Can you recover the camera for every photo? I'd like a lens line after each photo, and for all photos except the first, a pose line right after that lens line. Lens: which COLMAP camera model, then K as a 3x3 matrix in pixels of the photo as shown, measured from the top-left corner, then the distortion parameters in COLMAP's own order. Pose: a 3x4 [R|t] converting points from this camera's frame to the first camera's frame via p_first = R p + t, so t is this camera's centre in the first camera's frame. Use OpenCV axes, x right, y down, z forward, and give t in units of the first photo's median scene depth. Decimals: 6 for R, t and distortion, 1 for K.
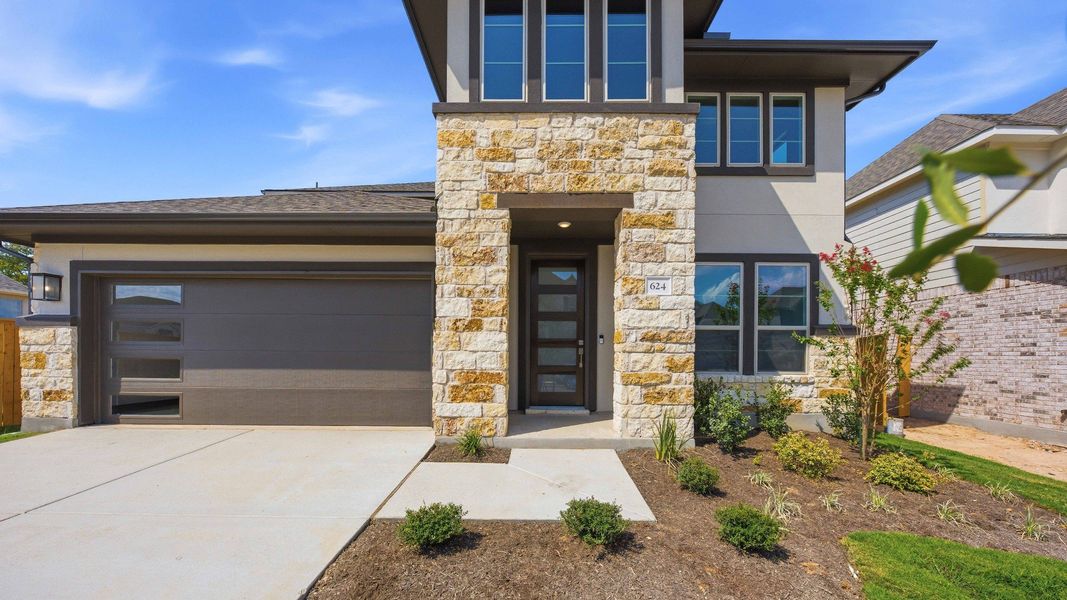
lens RADIAL K [[385.3, 0, 533.1], [0, 385.3, 357.1], [0, 0, 1]] dist [-0.001171, -0.000134]
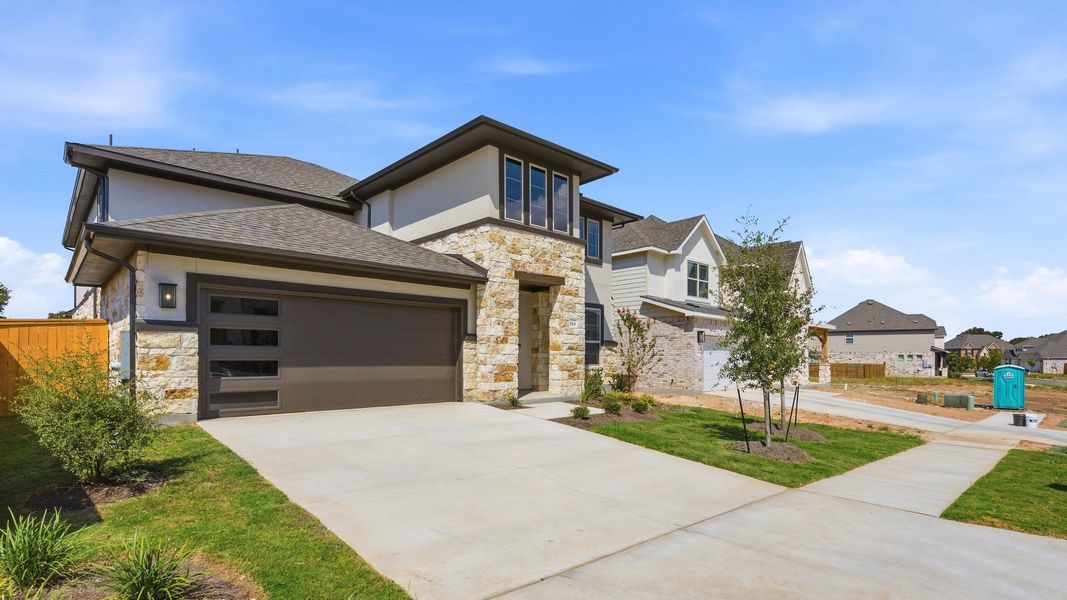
lens RADIAL K [[529.9, 0, 533.9], [0, 529.9, 355.2], [0, 0, 1]] dist [0.000539, 0.000051]
pose [[0.727070, -0.001428, 0.686562, -1.803230], [0.001199, 0.999999, 0.000811, -0.013445], [-0.686562, 0.000233, 0.727071, -0.952131]]
